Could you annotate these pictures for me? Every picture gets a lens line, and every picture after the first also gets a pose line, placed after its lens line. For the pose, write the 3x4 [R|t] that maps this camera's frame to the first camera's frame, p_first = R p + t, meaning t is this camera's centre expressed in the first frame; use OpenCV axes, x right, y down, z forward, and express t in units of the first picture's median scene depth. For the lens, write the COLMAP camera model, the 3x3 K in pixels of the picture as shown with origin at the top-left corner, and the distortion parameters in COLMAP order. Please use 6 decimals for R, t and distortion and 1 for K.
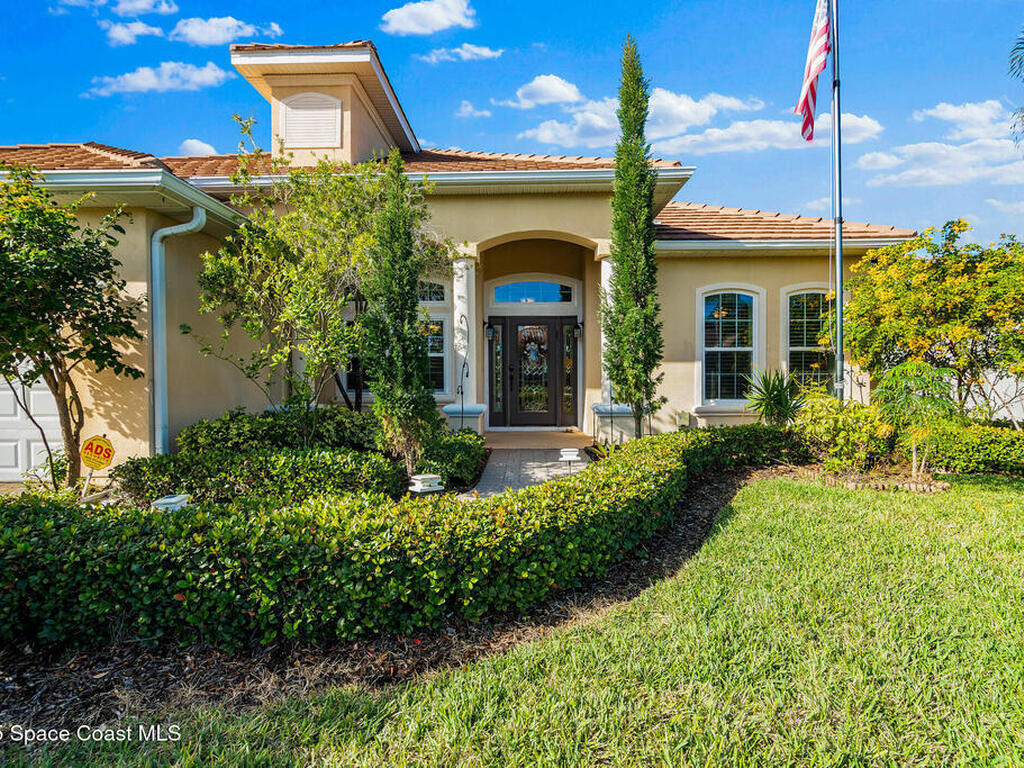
lens RADIAL K [[516.7, 0, 529.1], [0, 516.7, 377.8], [0, 0, 1]] dist [-0.001637, -0.000498]
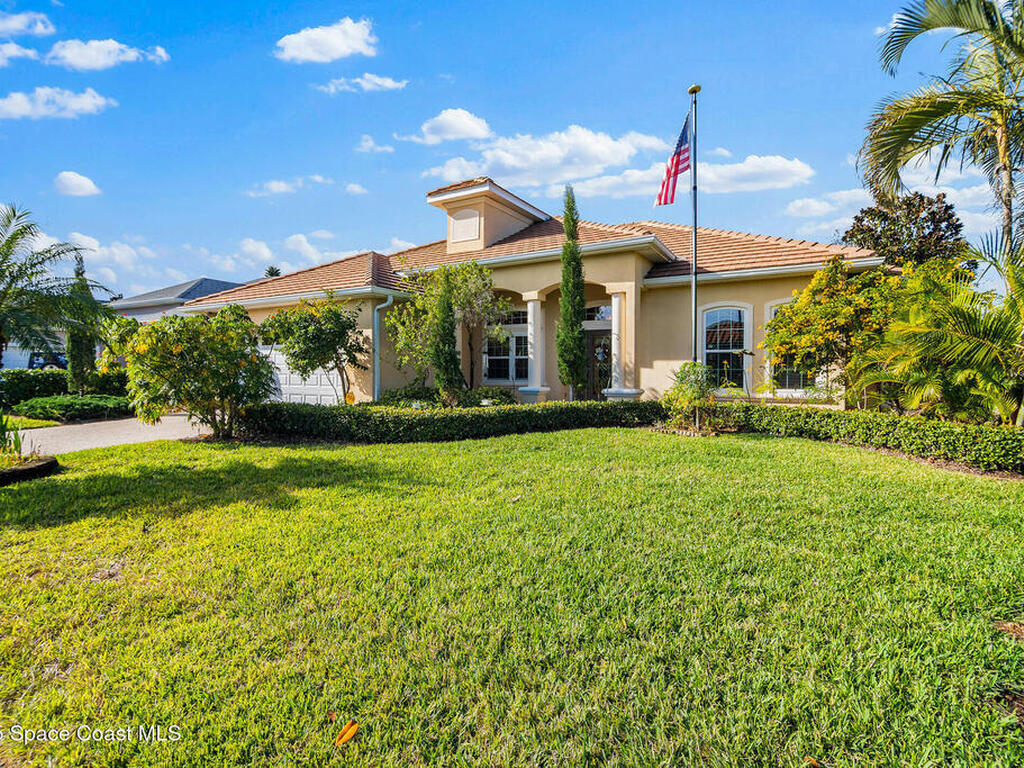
lens RADIAL K [[516.7, 0, 529.1], [0, 516.7, 377.8], [0, 0, 1]] dist [-0.001637, -0.000498]
pose [[0.872584, 0.007162, -0.488411, 1.027460], [-0.007657, 0.999970, 0.000982, 0.028577], [0.488403, 0.002883, 0.872613, -0.695391]]
